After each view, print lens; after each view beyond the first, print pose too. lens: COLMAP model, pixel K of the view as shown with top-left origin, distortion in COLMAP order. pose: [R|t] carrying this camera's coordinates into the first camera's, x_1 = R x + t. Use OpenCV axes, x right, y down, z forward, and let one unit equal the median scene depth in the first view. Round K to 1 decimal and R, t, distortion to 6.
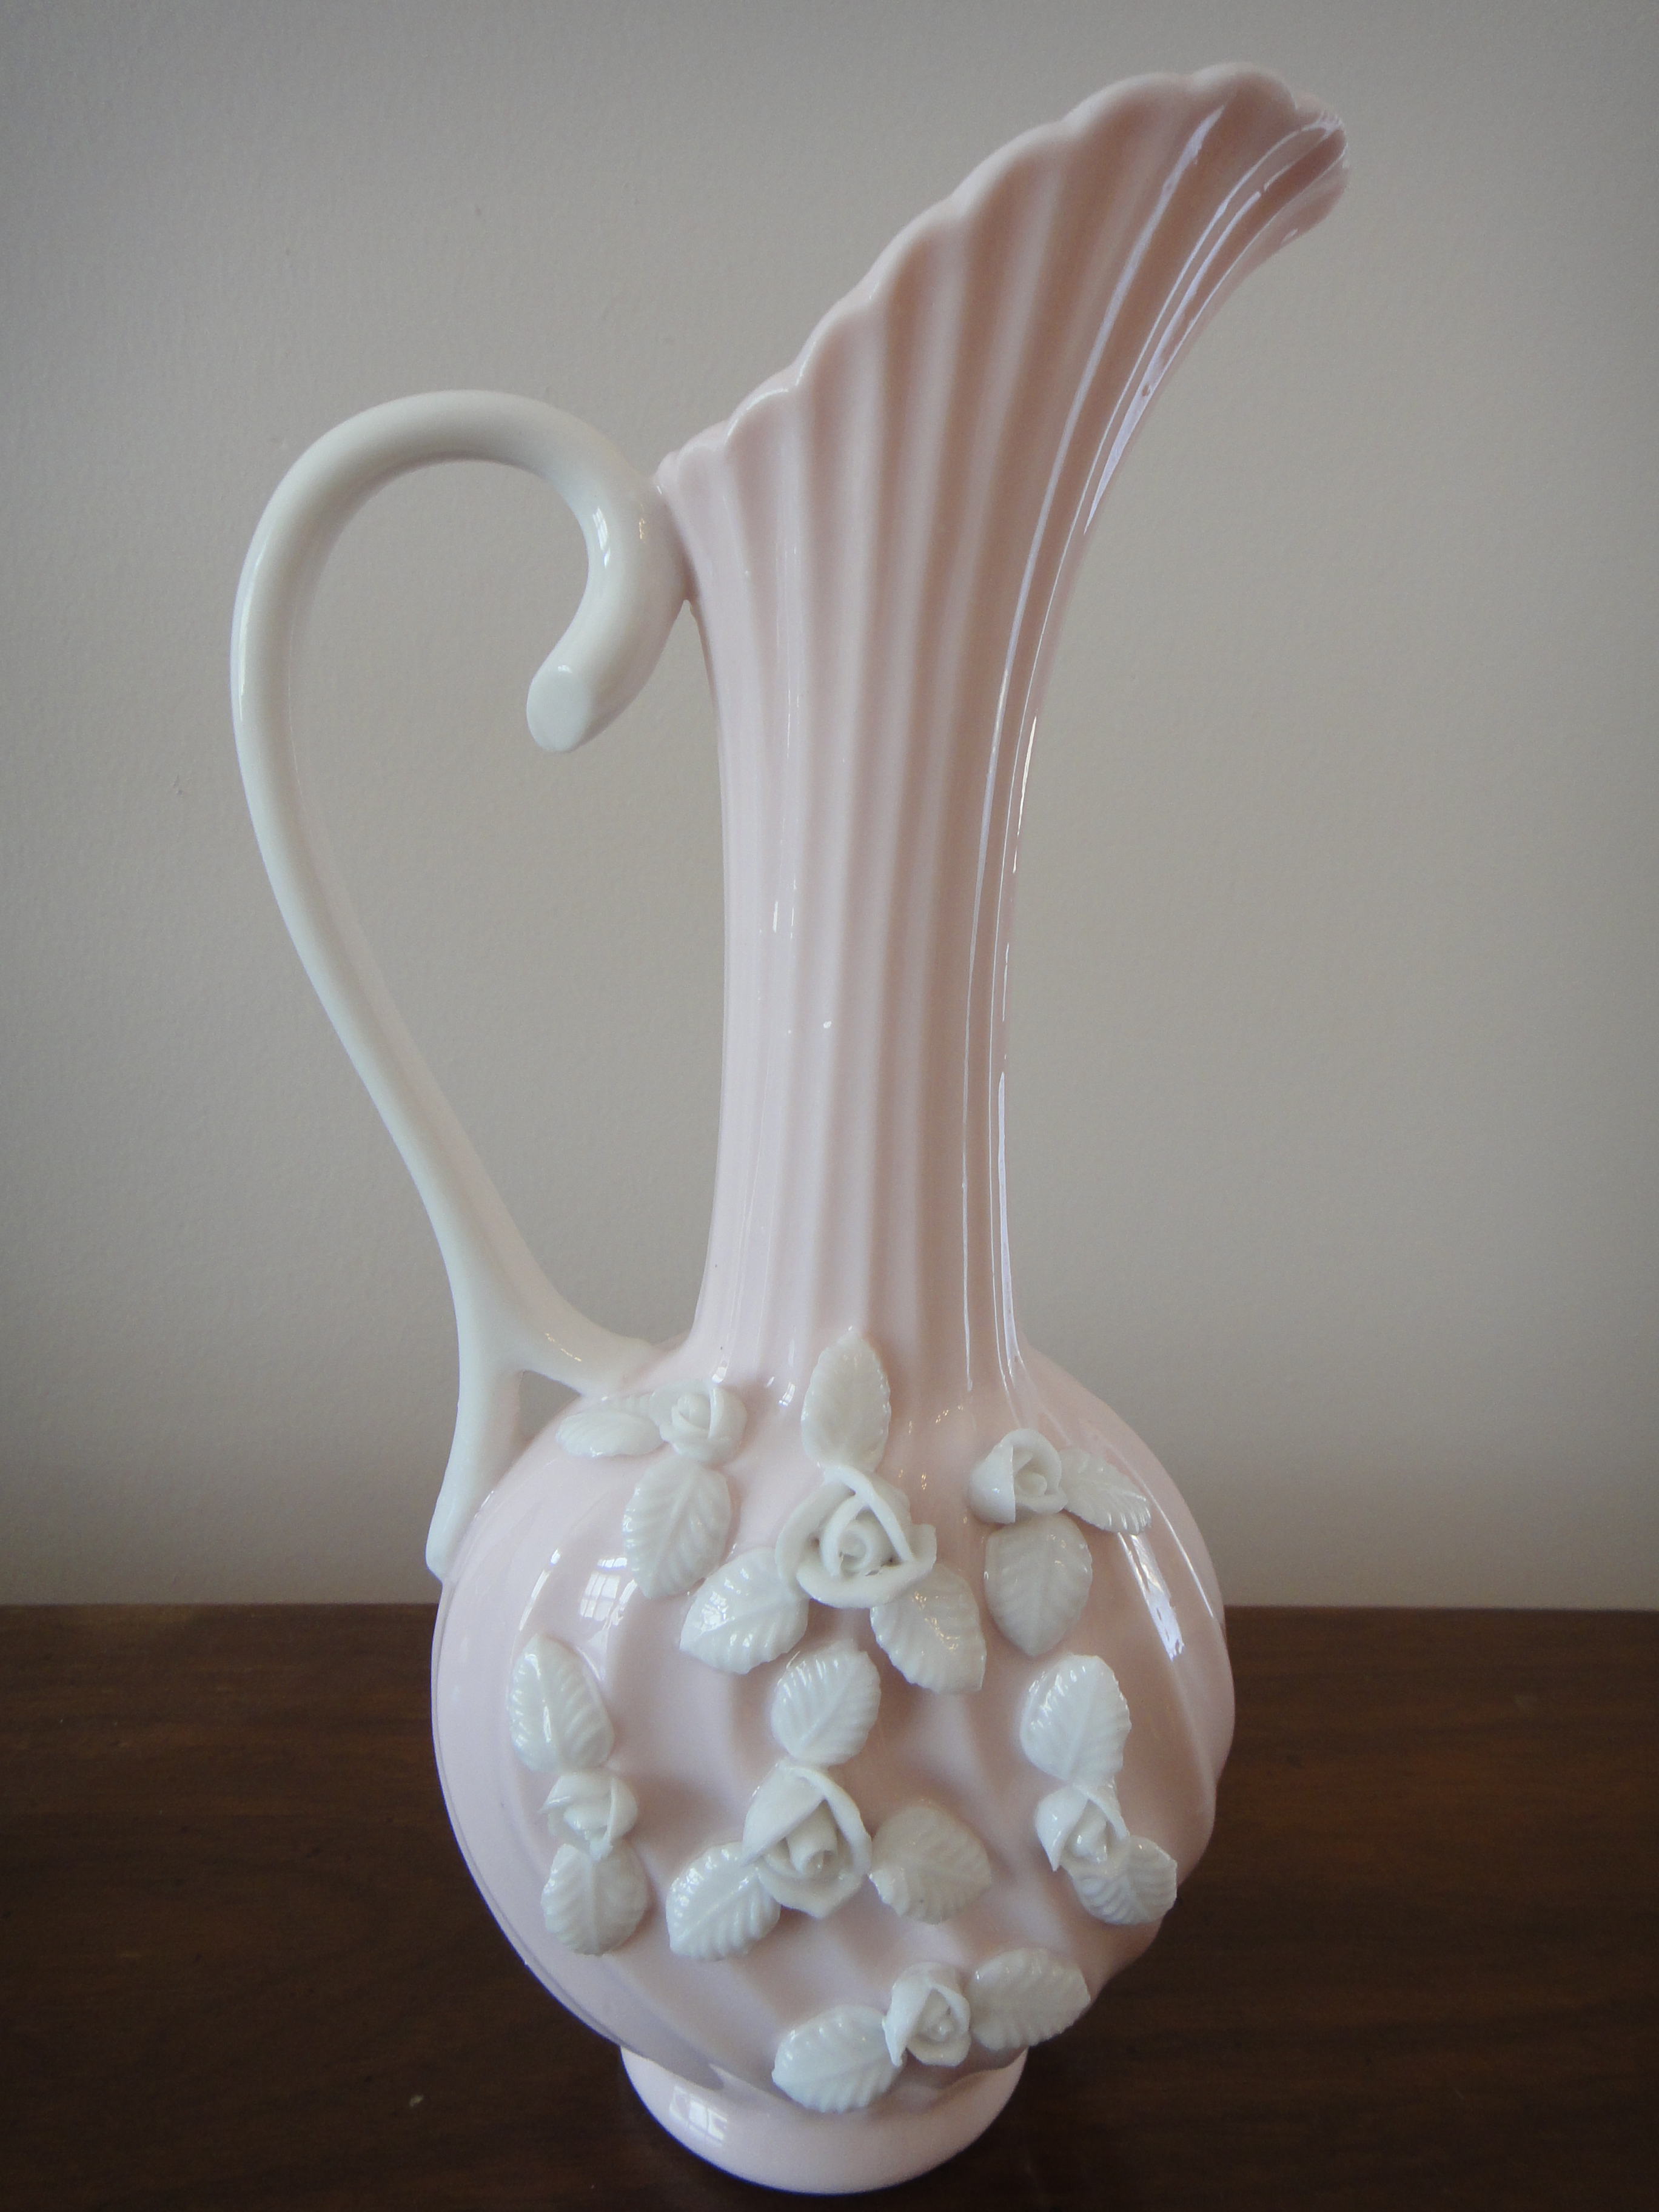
lens RADIAL K [[1662.2, 0, 845.0], [0, 1662.2, 1108.4], [0, 0, 1]] dist [0.021617, 0.001125]
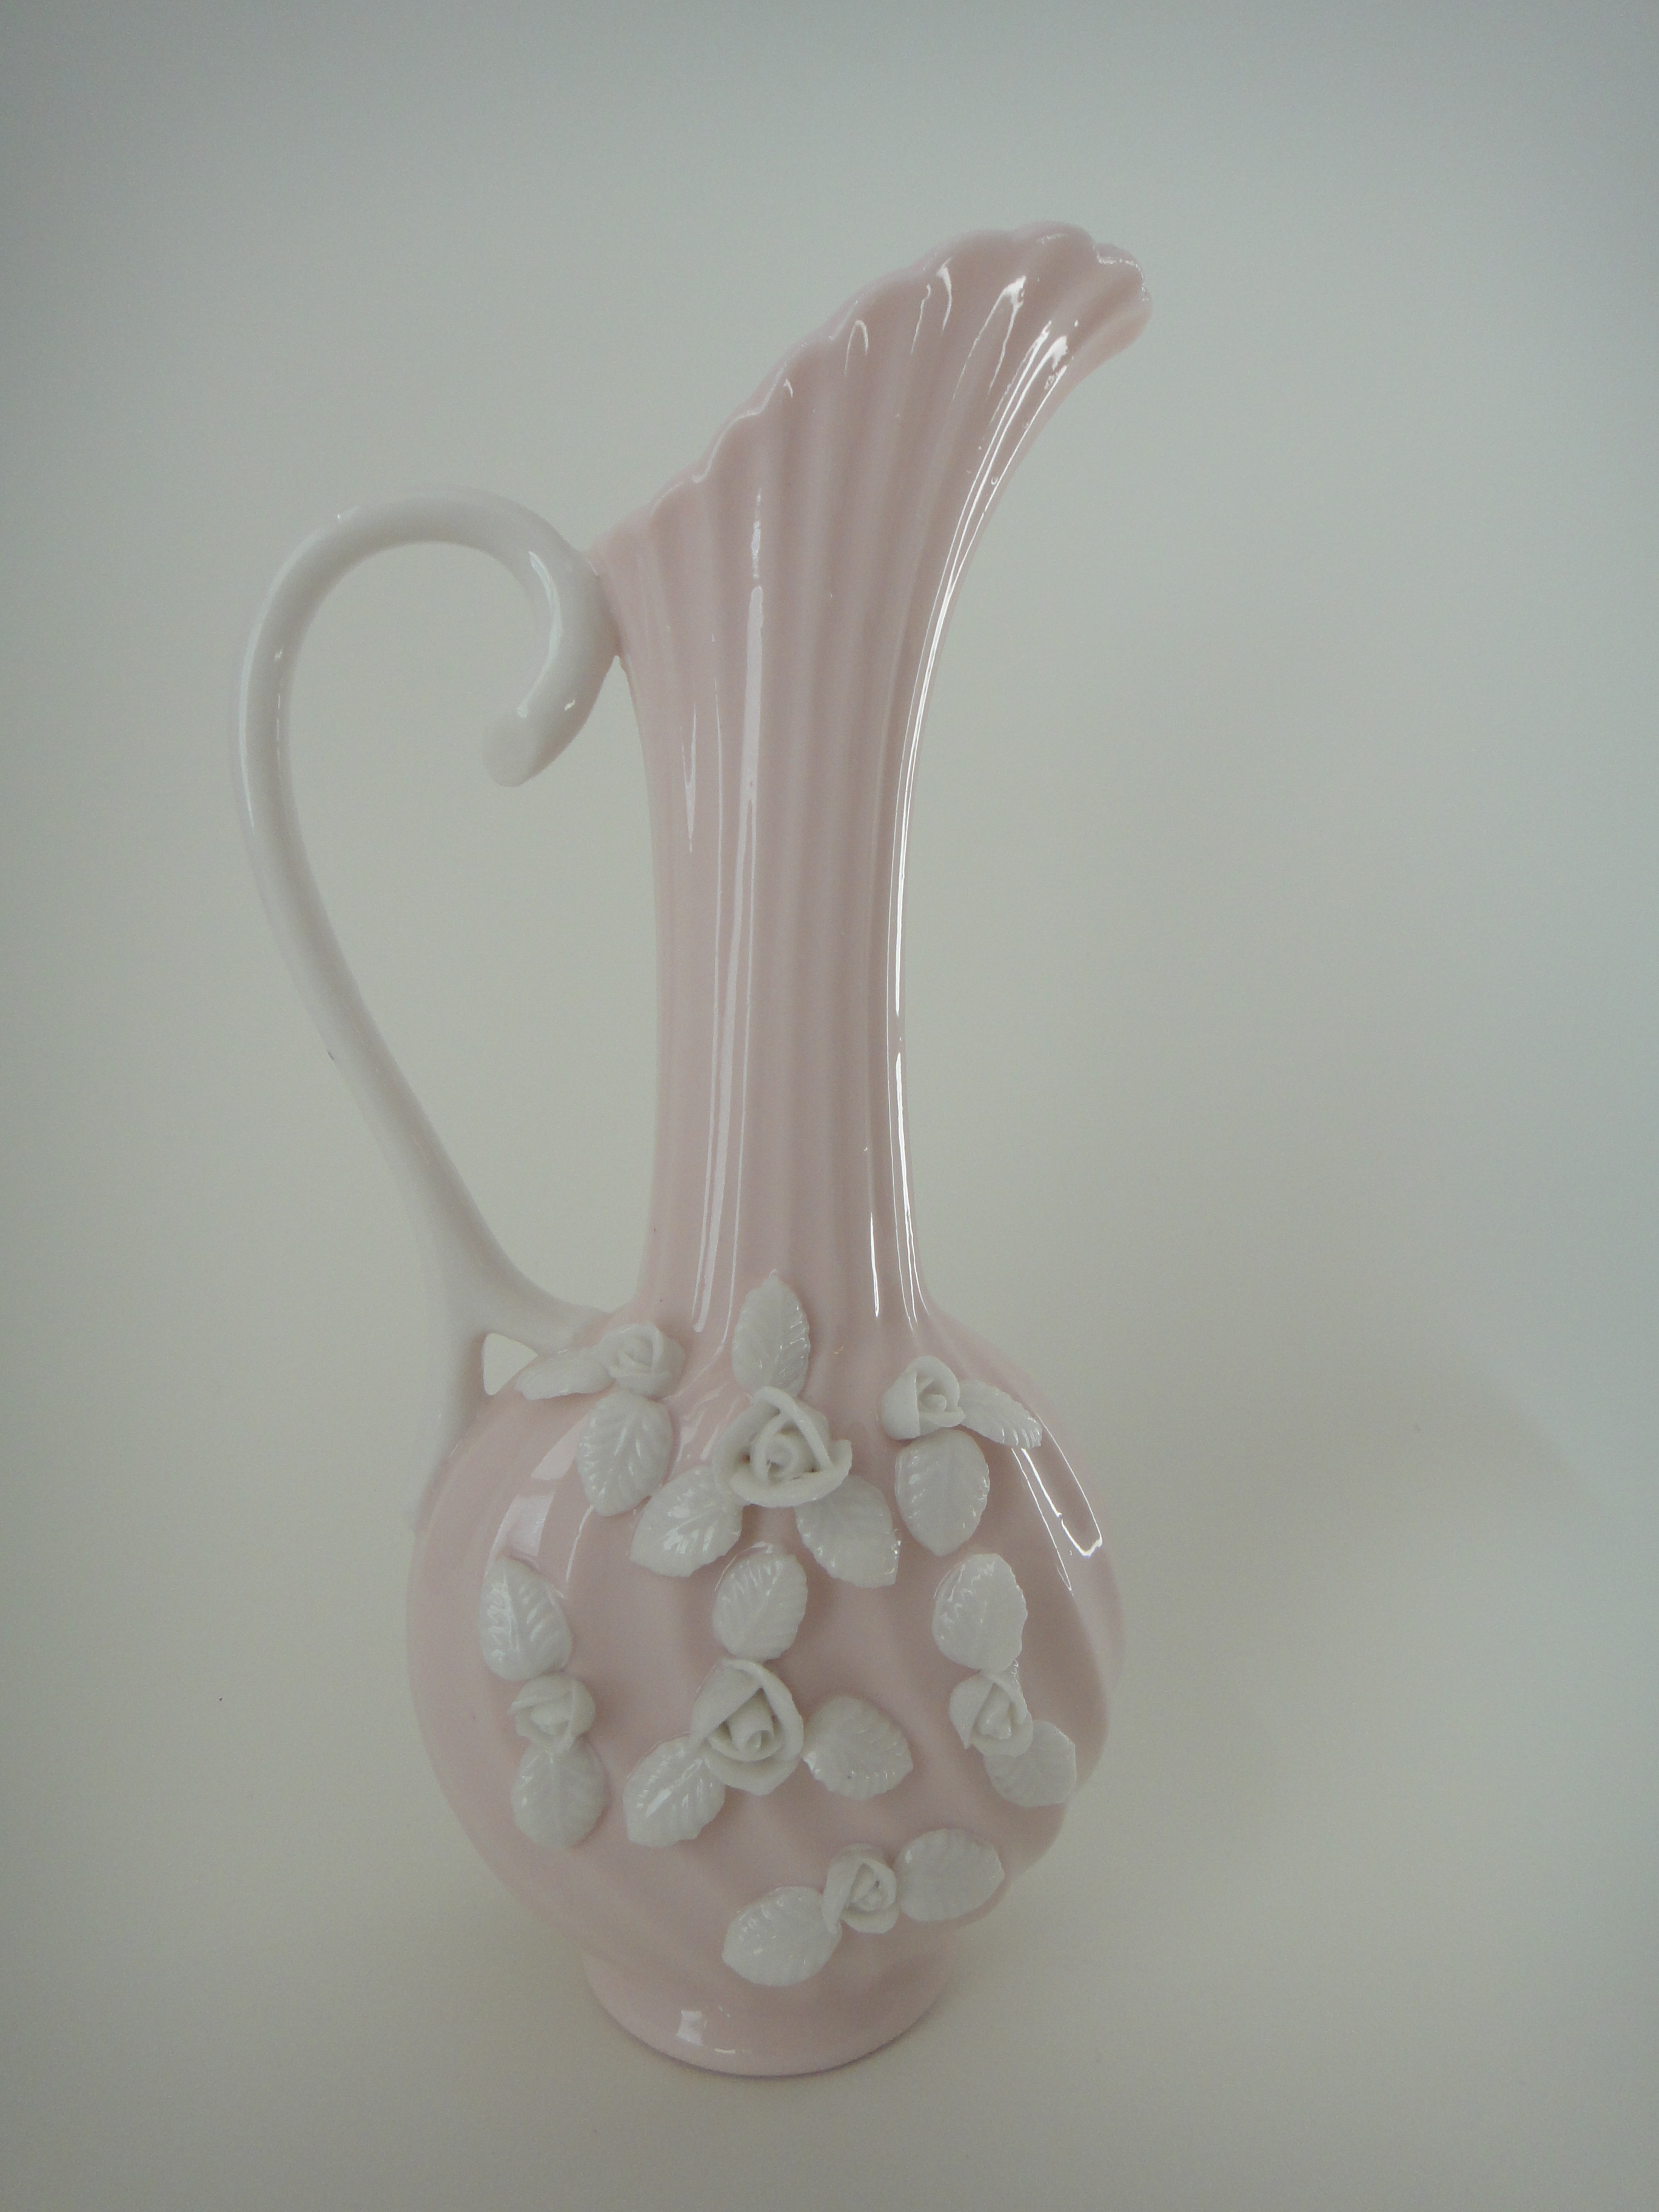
lens RADIAL K [[1662.2, 0, 838.7], [0, 1662.2, 1107.7], [0, 0, 1]] dist [0.021617, 0.001125]
pose [[0.998928, -0.028719, 0.036306, 0.010466], [0.031197, 0.997086, -0.069622, 0.099359], [-0.034201, 0.070680, 0.996913, -0.157697]]
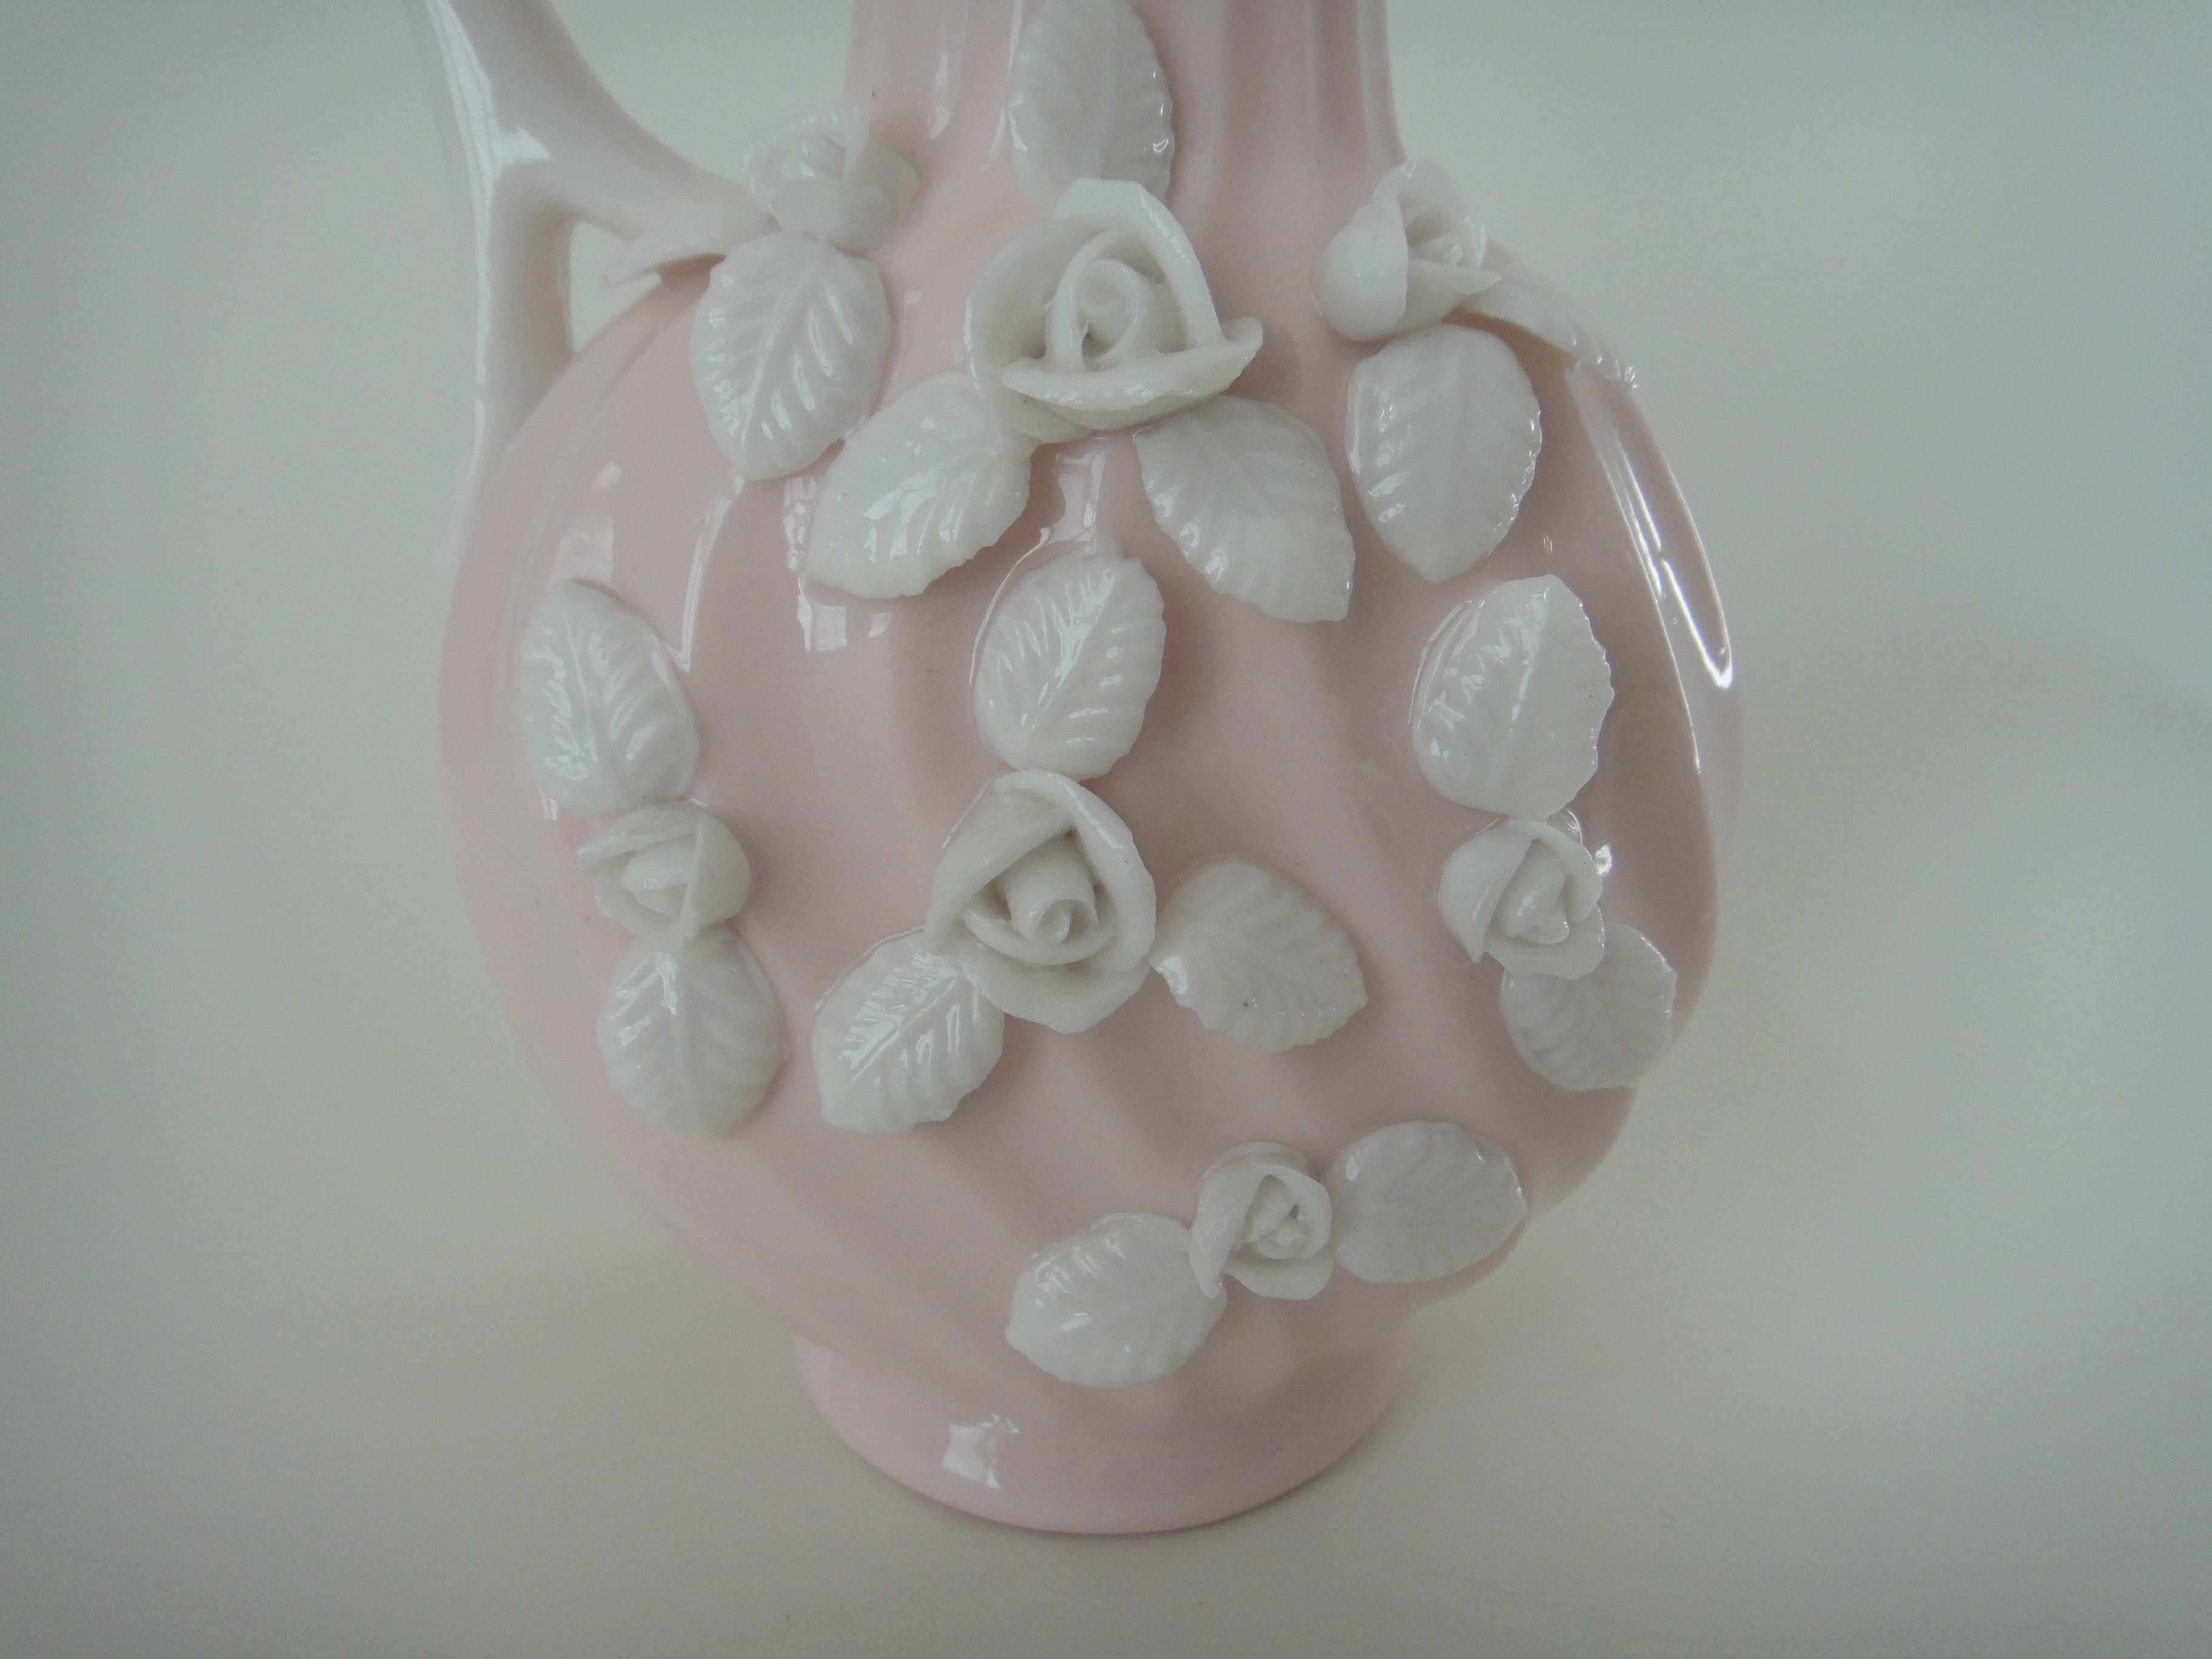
lens RADIAL K [[1662.2, 0, 1121.1], [0, 1662.2, 836.0], [0, 0, 1]] dist [0.021617, 0.001125]
pose [[0.999571, -0.024307, -0.016360, 0.013938], [0.025531, 0.996526, 0.079269, 0.368230], [0.014377, -0.079653, 0.996719, 0.434180]]
